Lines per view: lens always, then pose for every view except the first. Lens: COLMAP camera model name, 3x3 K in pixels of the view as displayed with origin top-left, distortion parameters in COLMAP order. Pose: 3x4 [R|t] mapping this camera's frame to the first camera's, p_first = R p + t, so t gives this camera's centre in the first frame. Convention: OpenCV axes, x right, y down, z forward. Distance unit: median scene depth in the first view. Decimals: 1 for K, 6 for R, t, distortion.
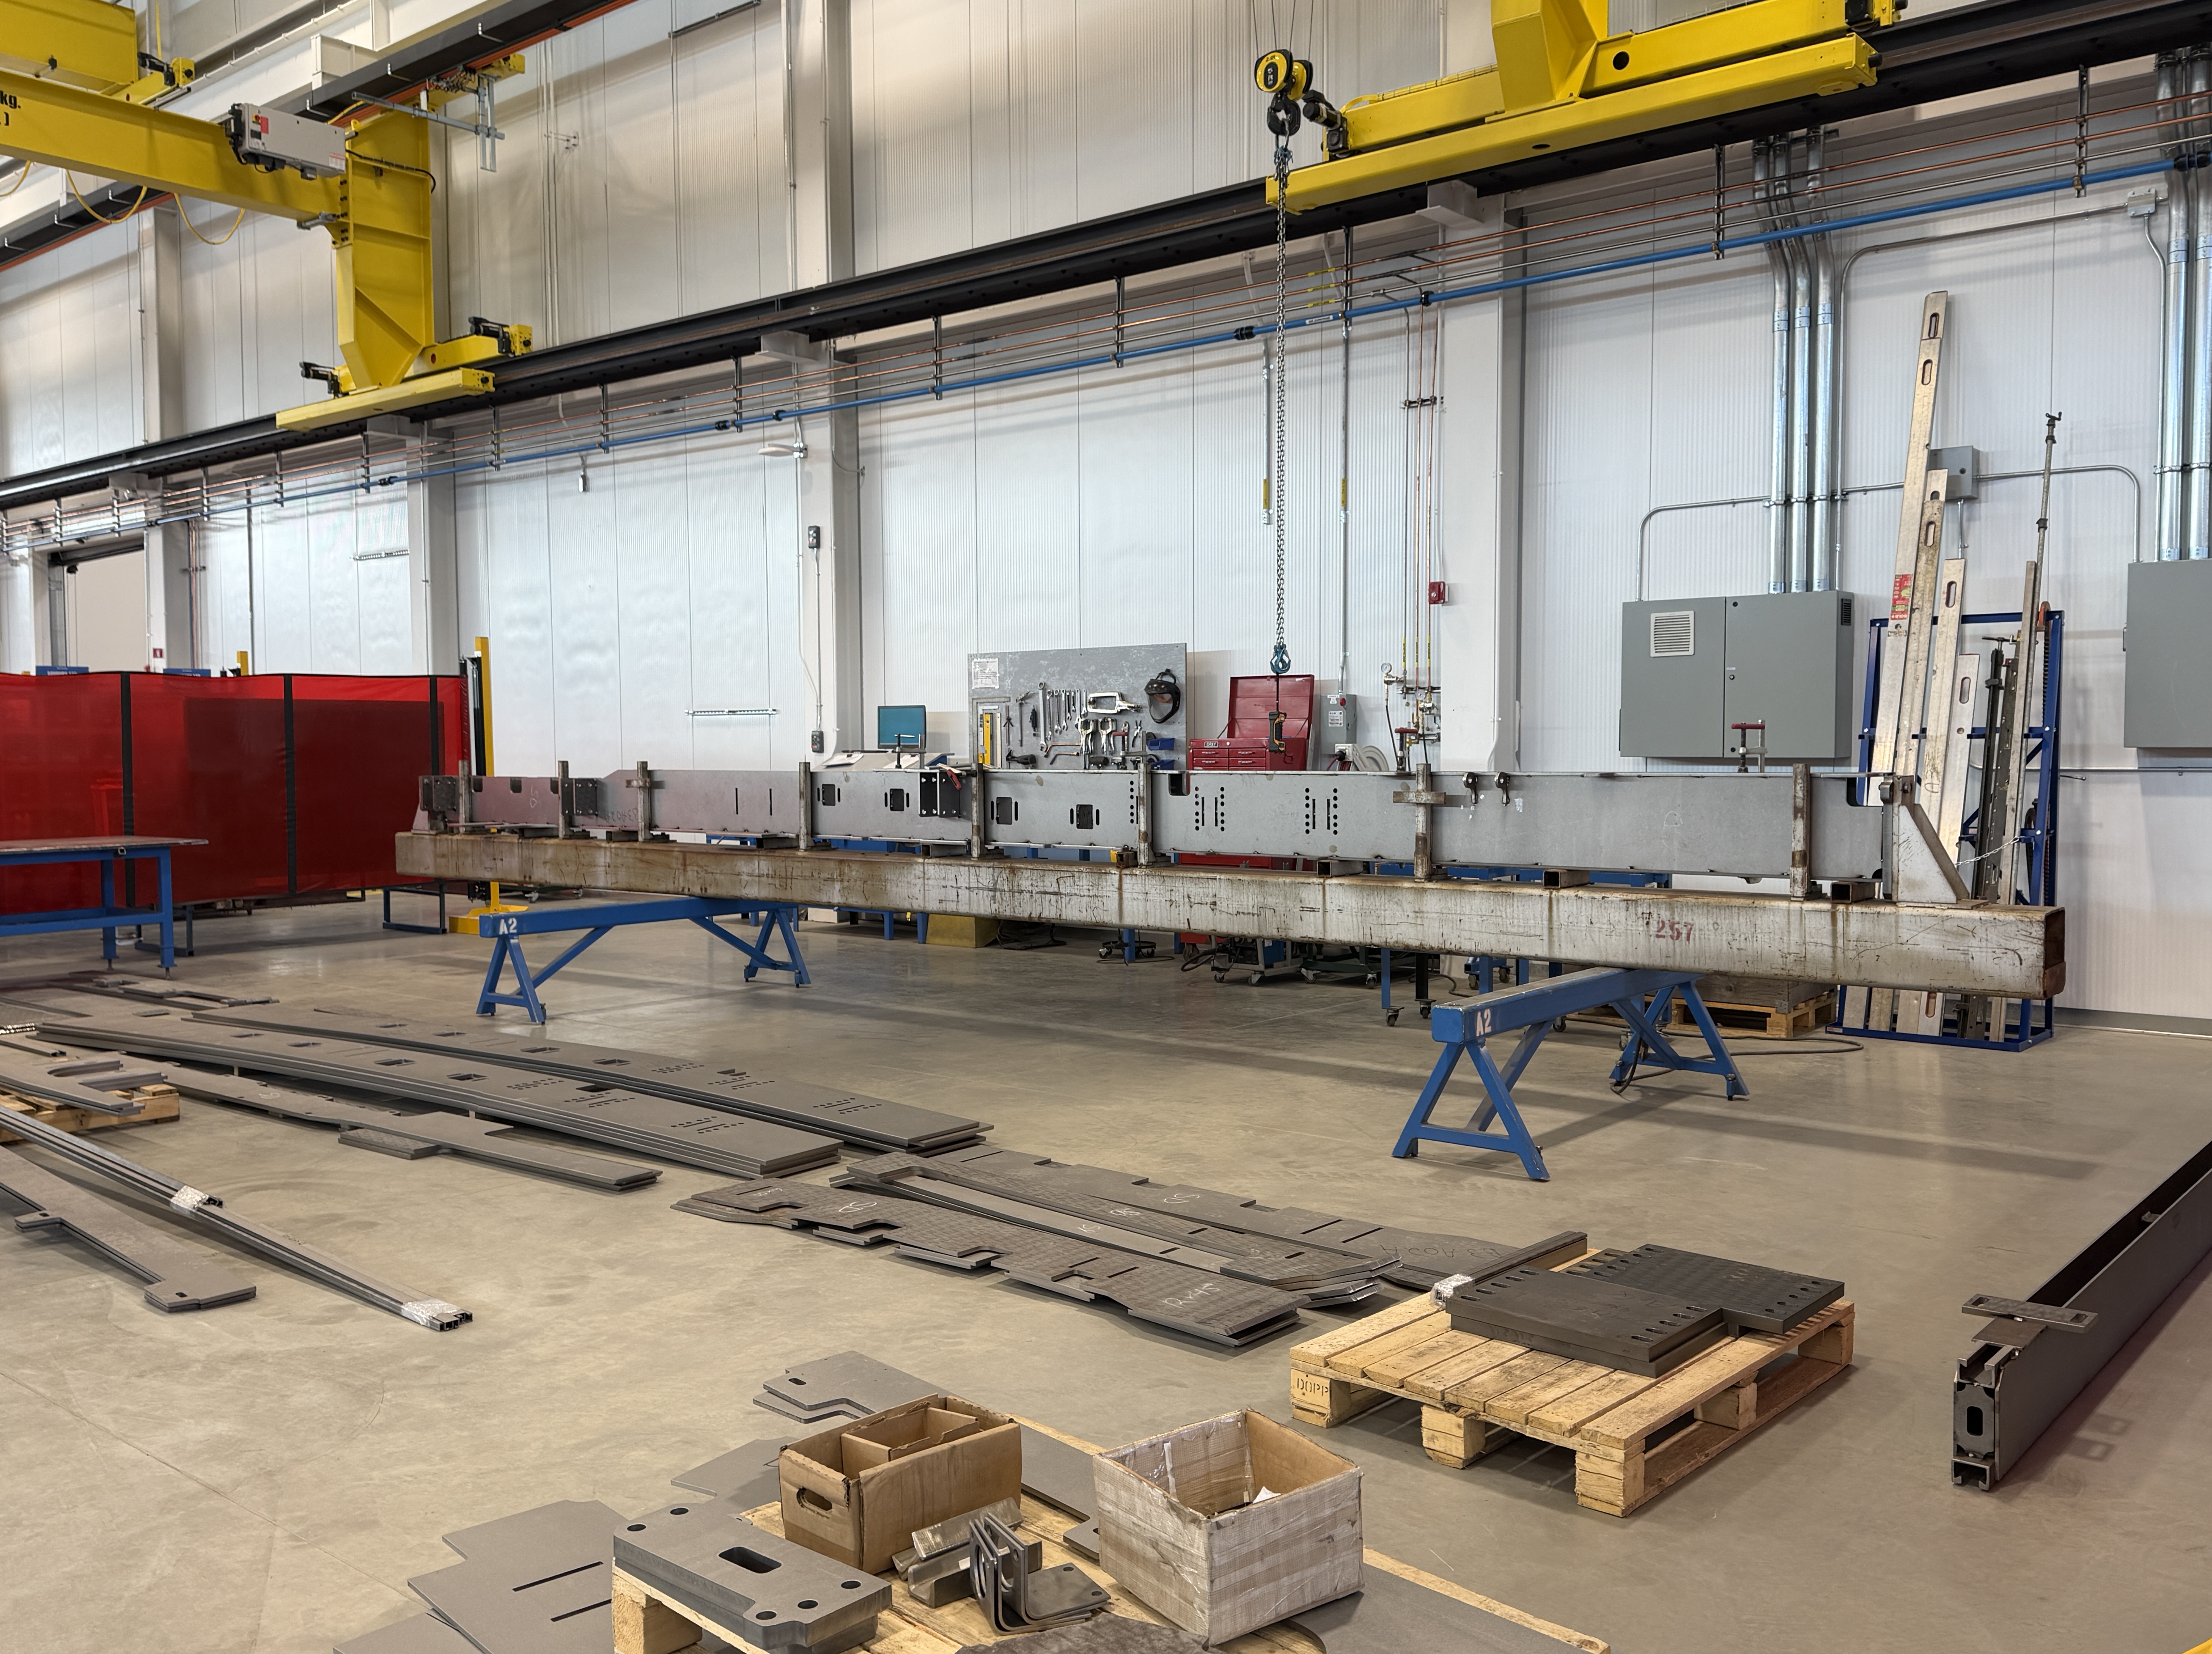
lens RADIAL K [[1763.2, 0, 1106.0], [0, 1763.2, 827.0], [0, 0, 1]] dist [0.164188, -0.275014]
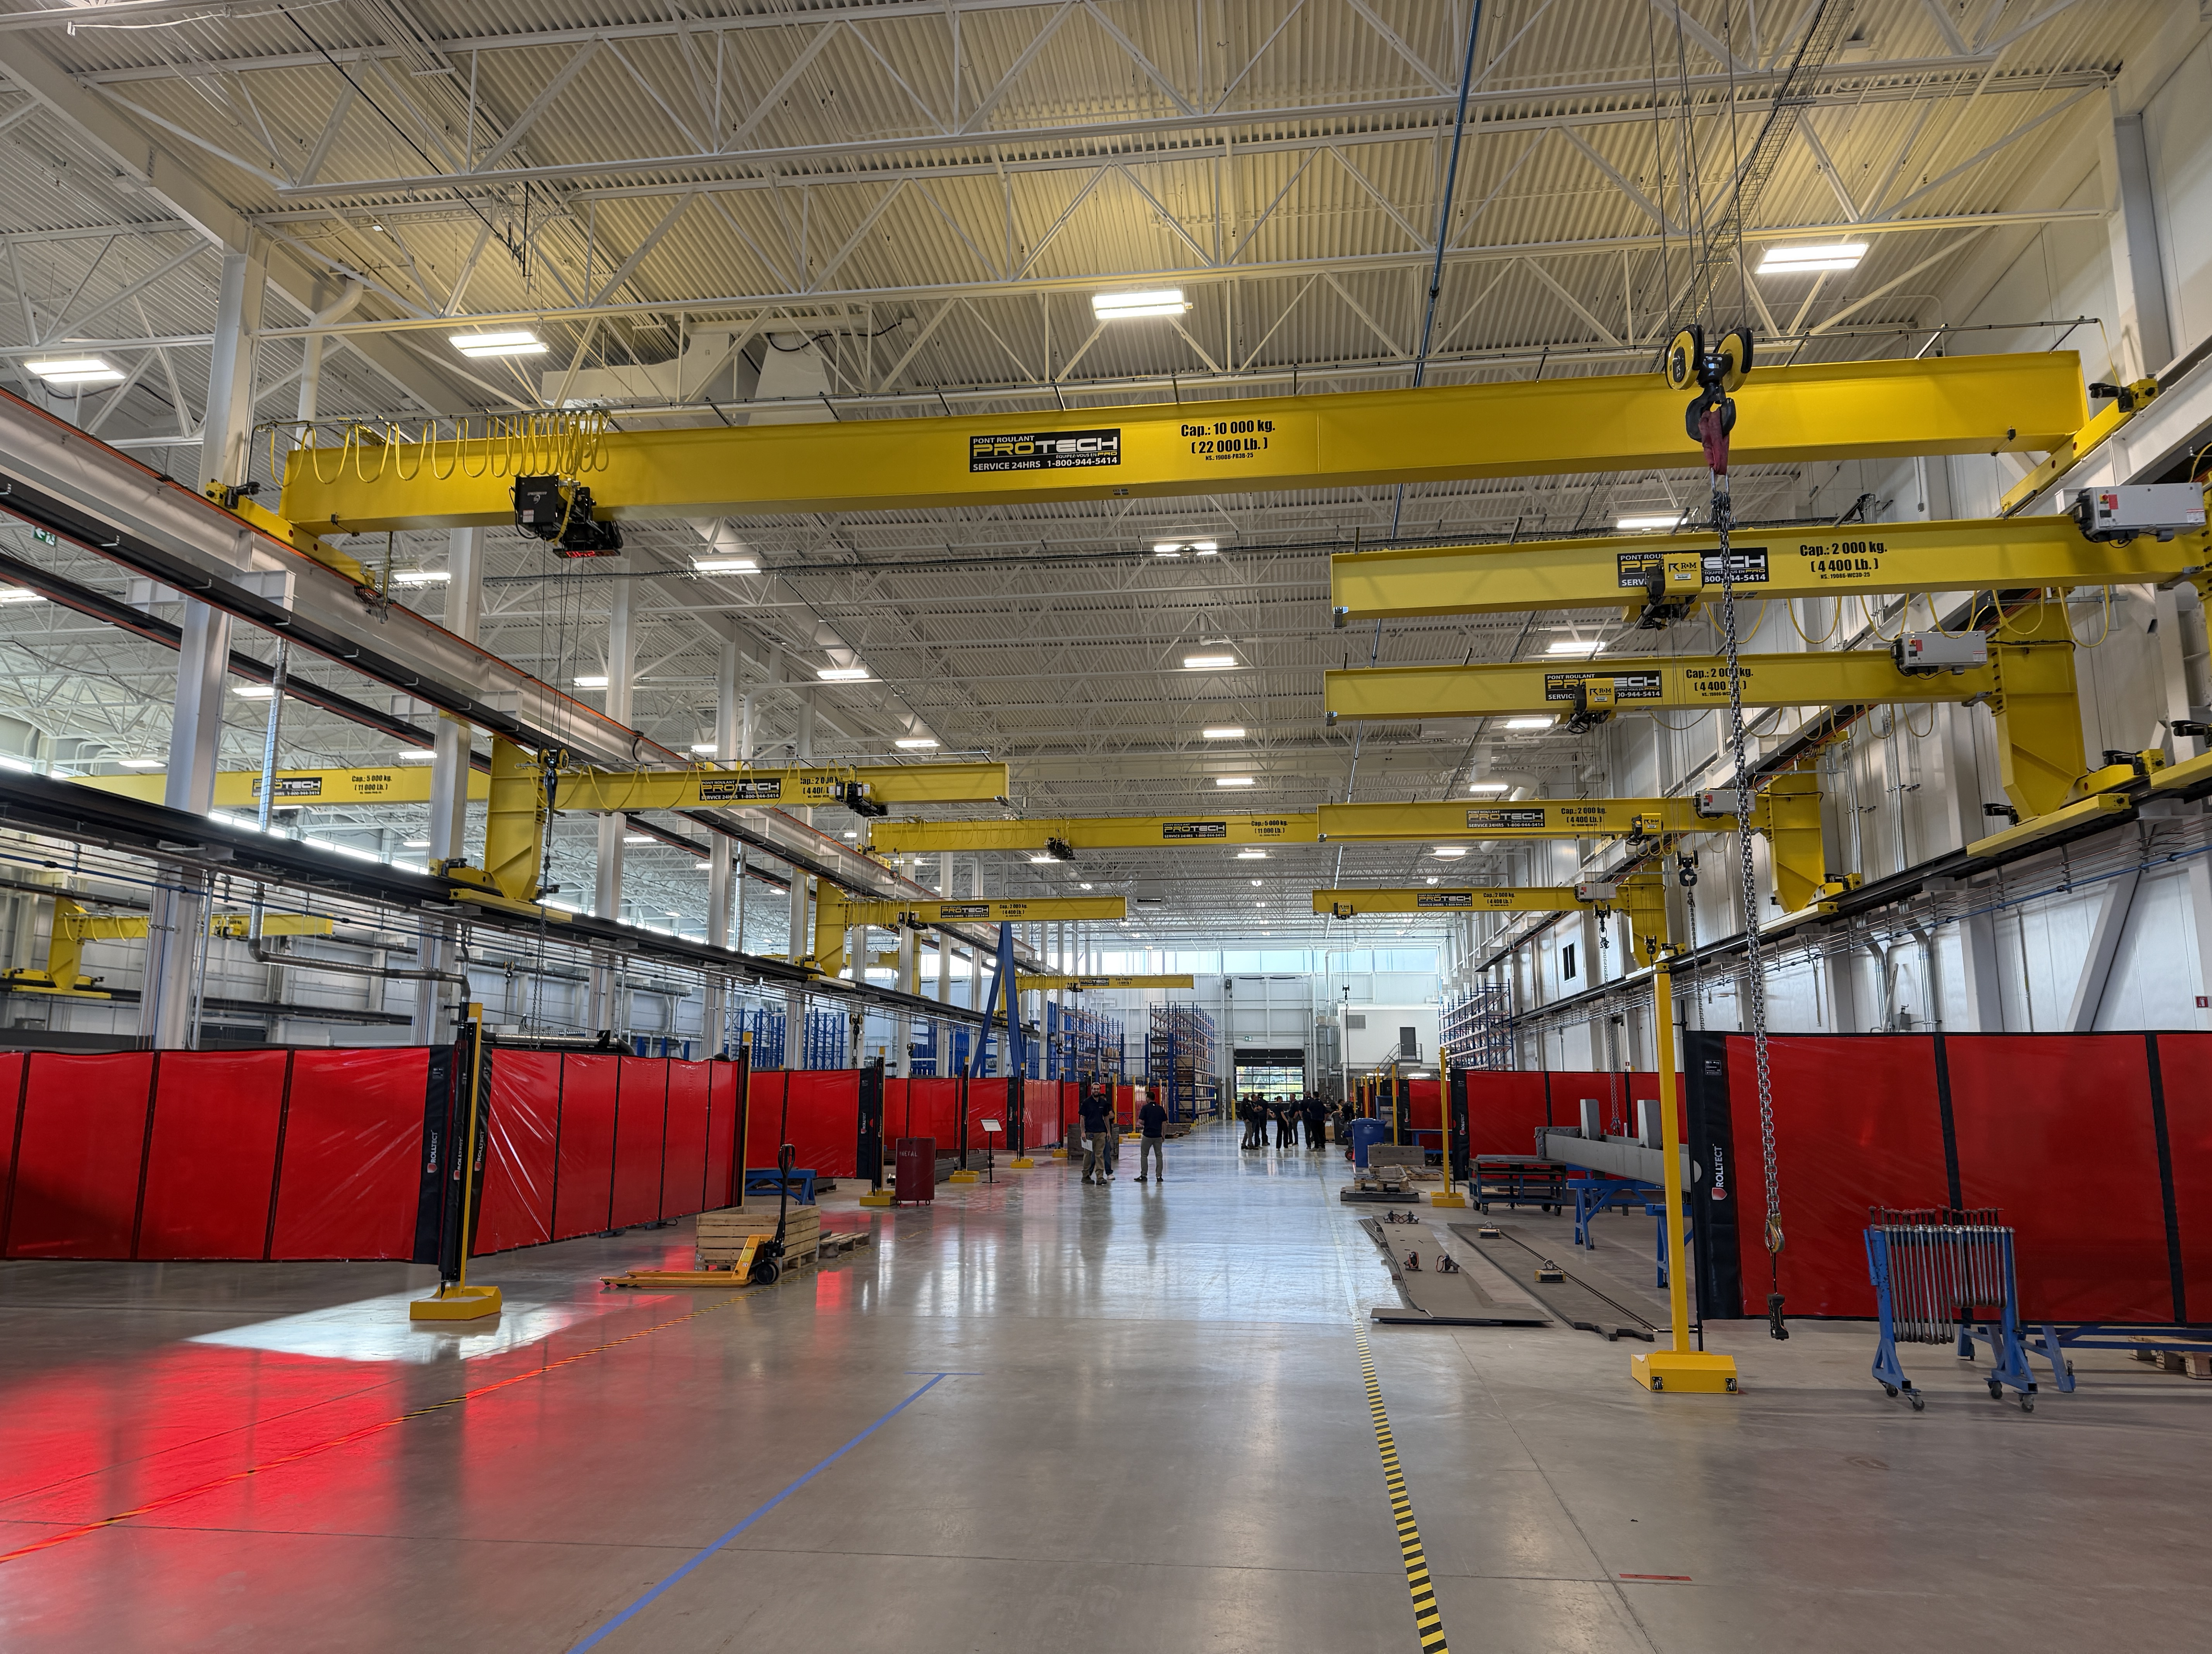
lens RADIAL K [[1553.7, 0, 1106.0], [0, 1553.7, 827.0], [0, 0, 1]] dist [-0.002675, -0.002026]
pose [[0.560545, -0.148380, -0.814723, 0.113846], [-0.042100, 0.977439, -0.206980, 0.007291], [0.827053, 0.150321, 0.541652, -0.103789]]
